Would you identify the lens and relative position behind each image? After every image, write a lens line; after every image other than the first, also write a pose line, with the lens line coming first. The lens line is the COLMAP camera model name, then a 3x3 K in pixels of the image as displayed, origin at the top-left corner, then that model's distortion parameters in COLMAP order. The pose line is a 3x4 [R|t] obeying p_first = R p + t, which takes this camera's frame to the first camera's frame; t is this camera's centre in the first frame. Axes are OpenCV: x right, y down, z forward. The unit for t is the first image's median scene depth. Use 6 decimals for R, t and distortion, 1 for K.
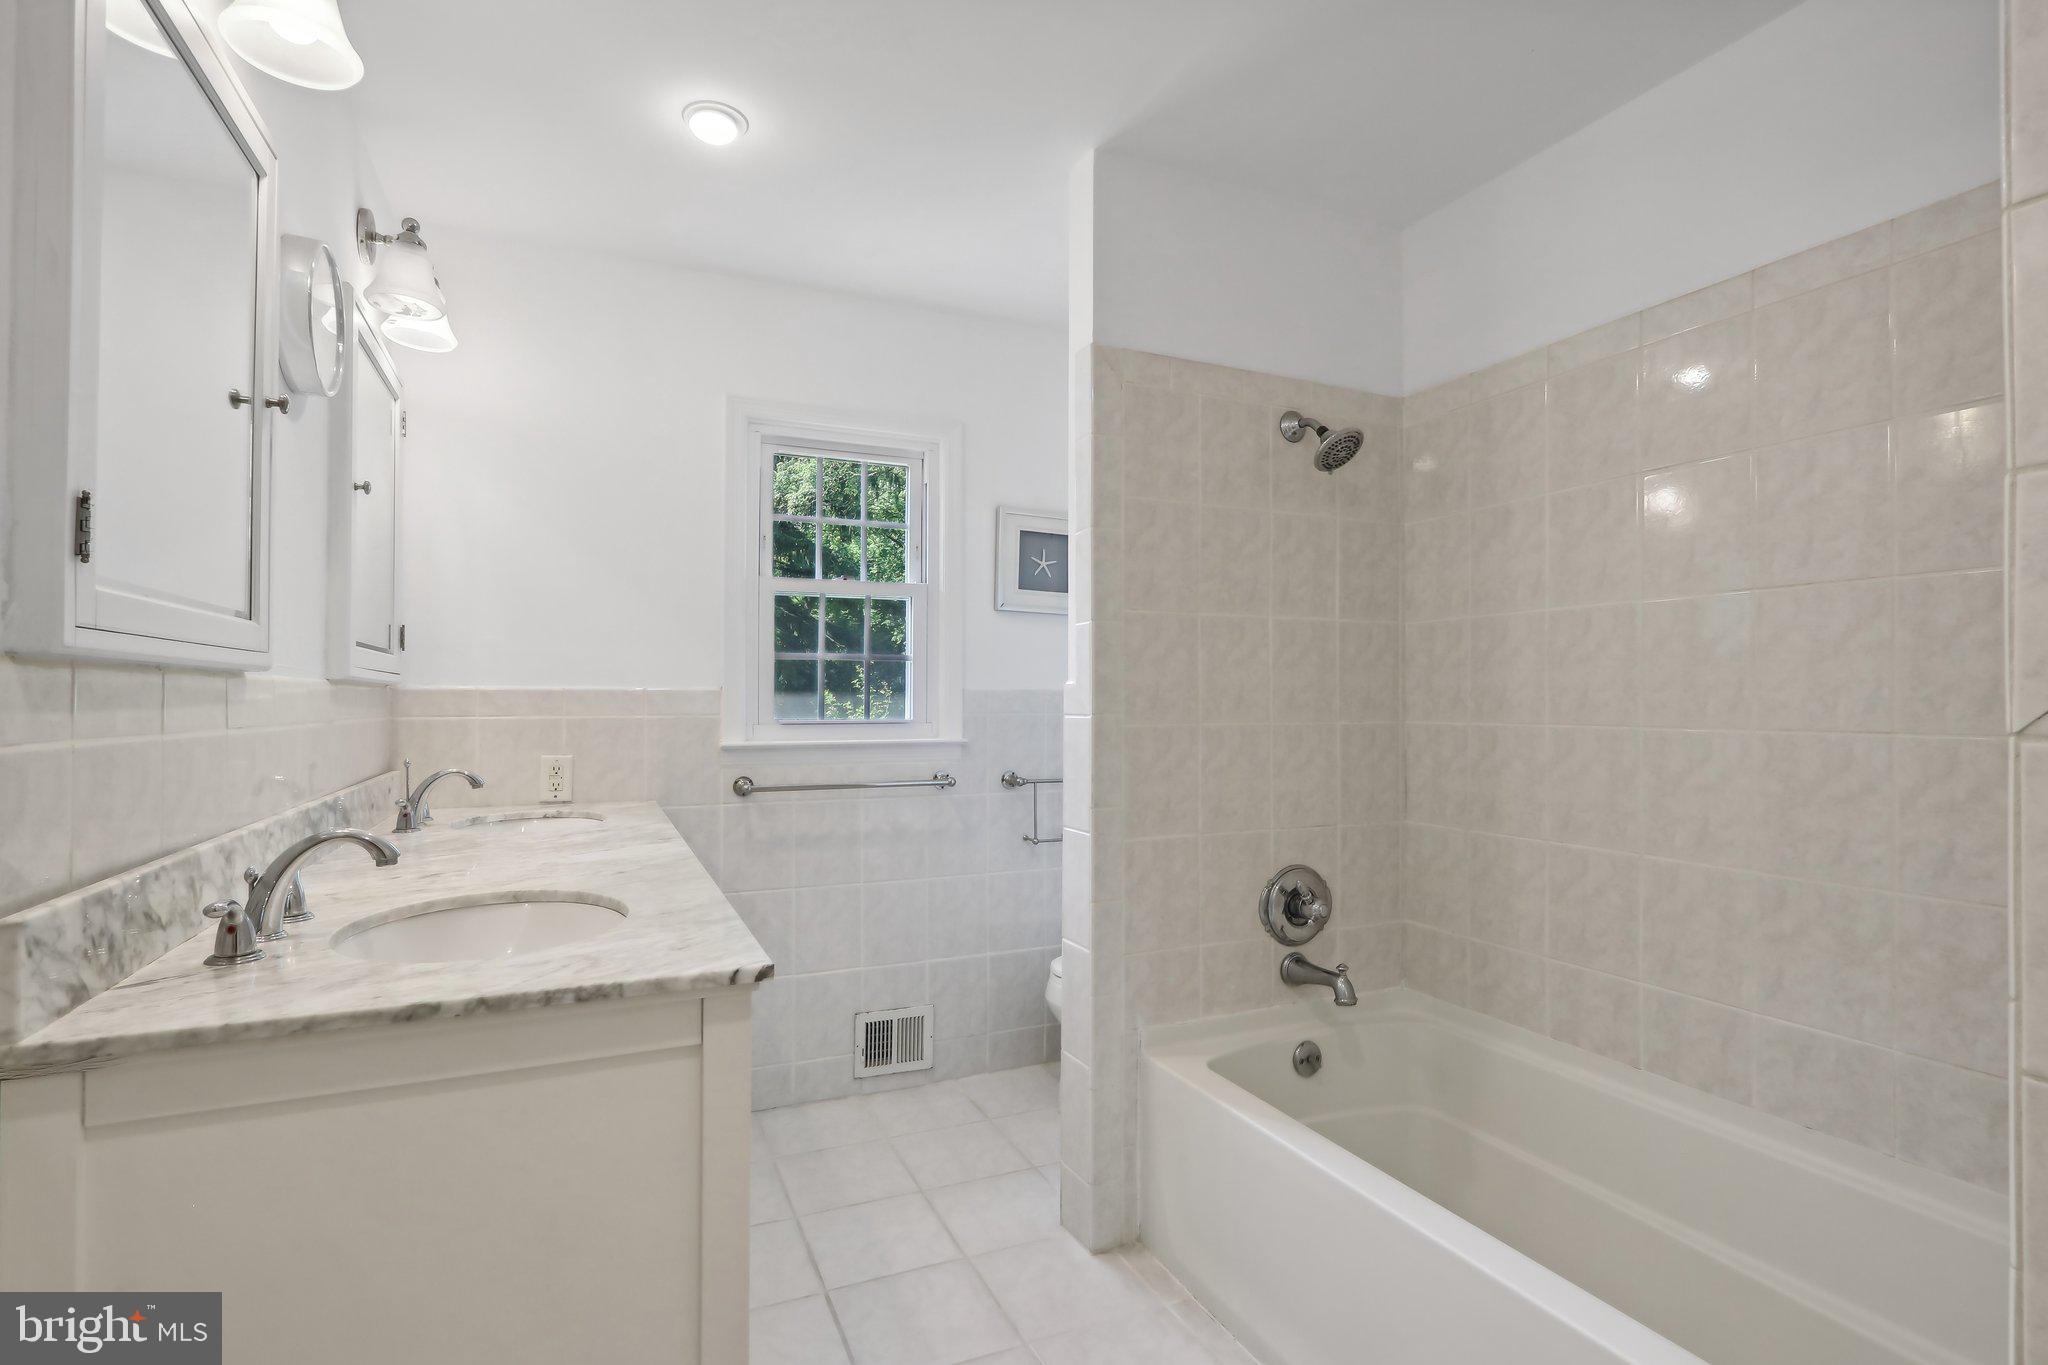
lens RADIAL K [[962.5, 0, 1016.4], [0, 962.5, 687.7], [0, 0, 1]] dist [-0.017880, 0.001580]
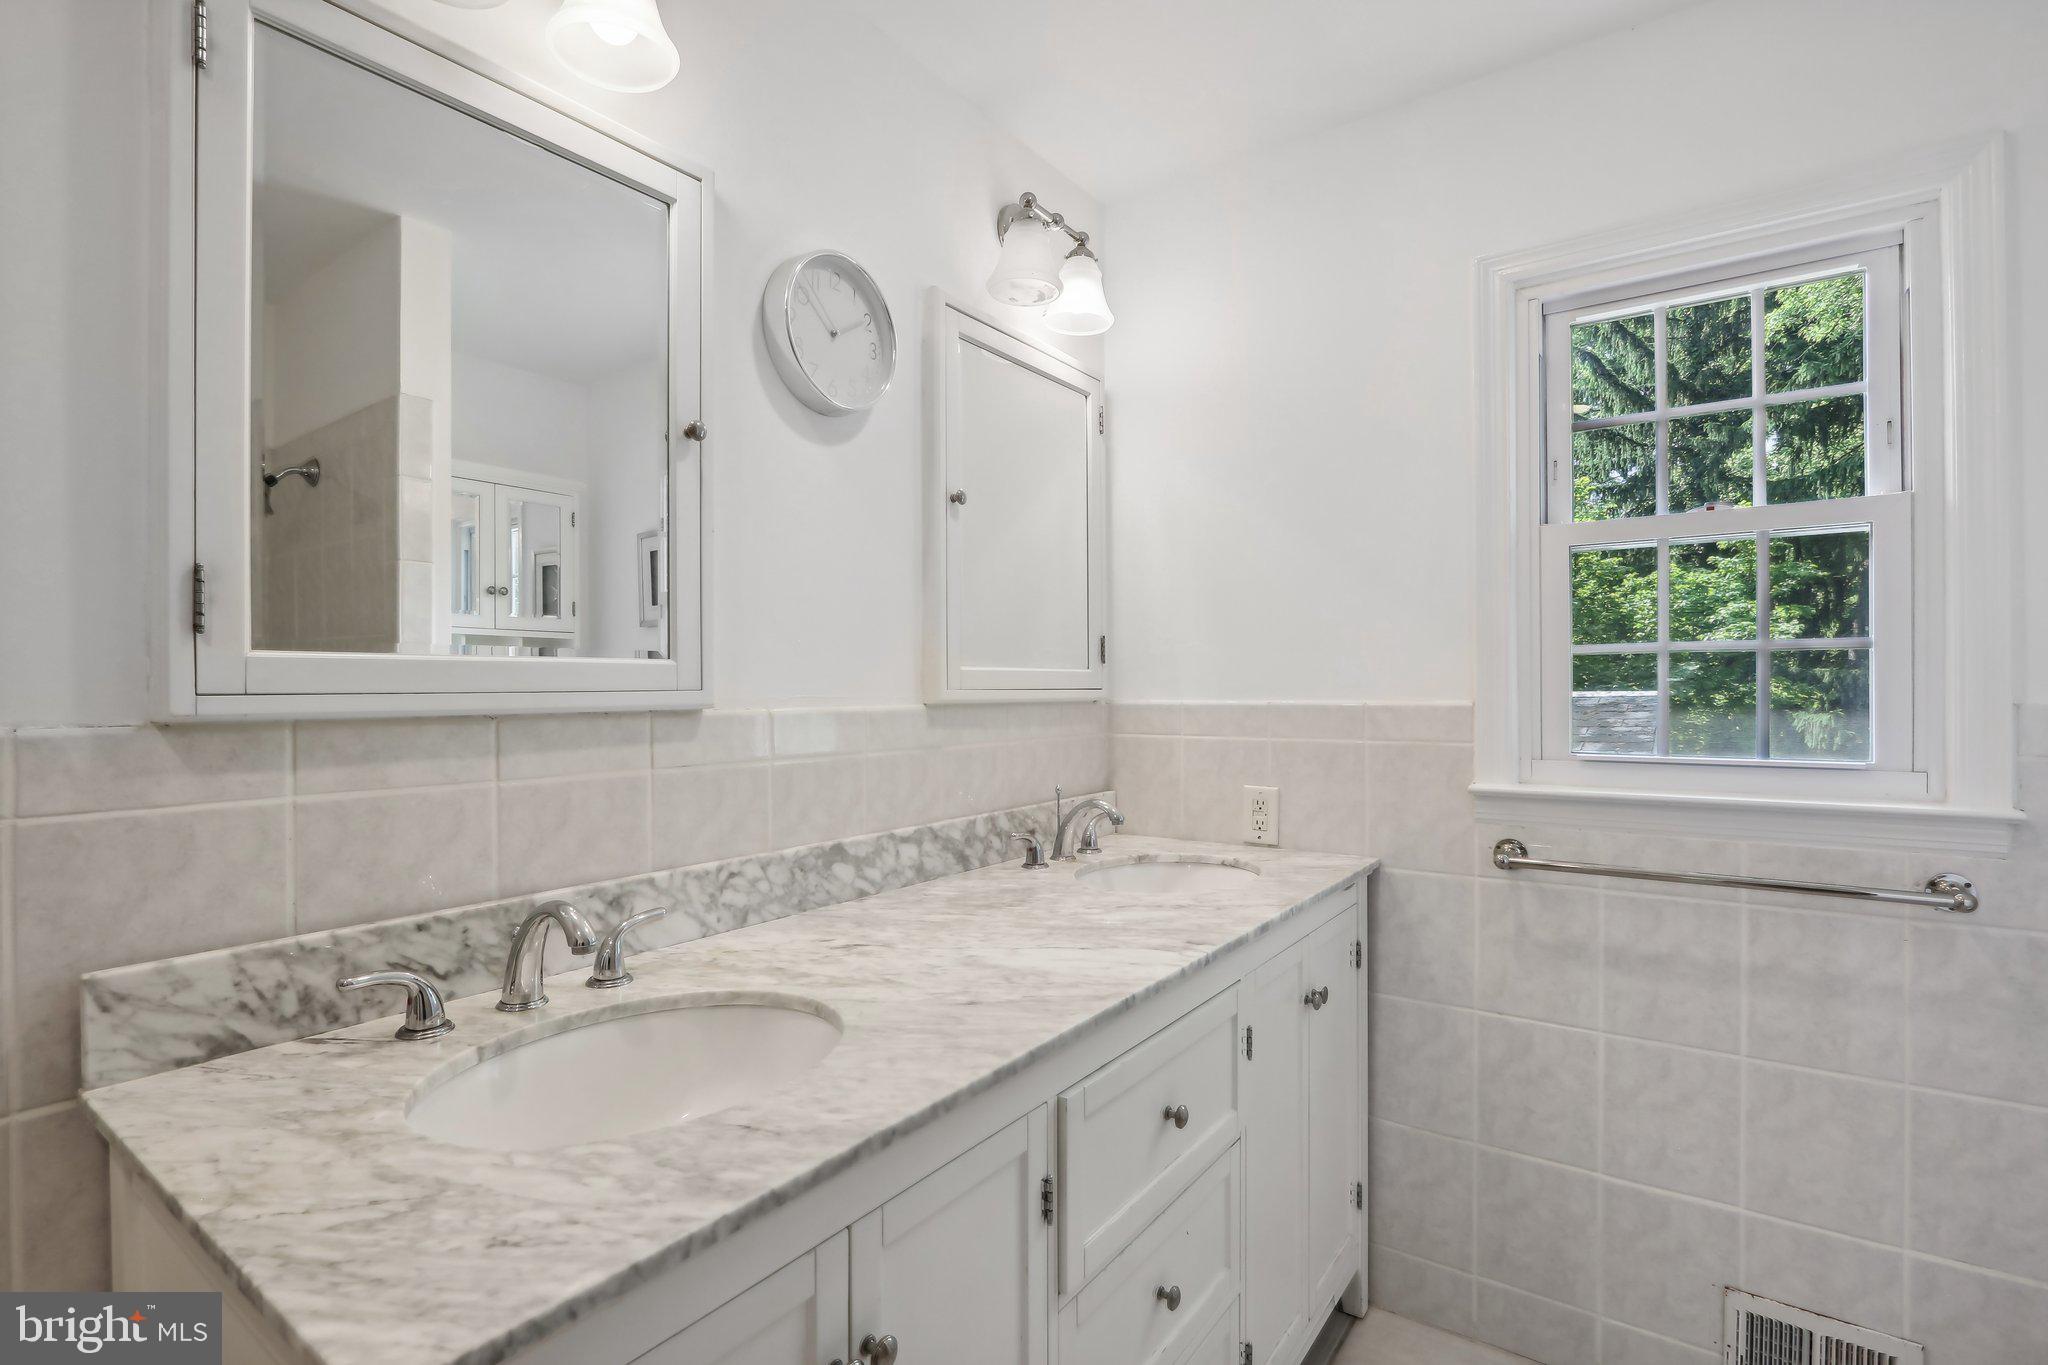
lens RADIAL K [[962.5, 0, 1016.4], [0, 962.5, 687.7], [0, 0, 1]] dist [-0.017880, 0.001580]
pose [[0.496182, -0.002140, -0.868216, 0.118618], [0.016939, 0.999830, 0.007216, -0.021339], [0.868053, -0.018287, 0.496134, 0.418814]]
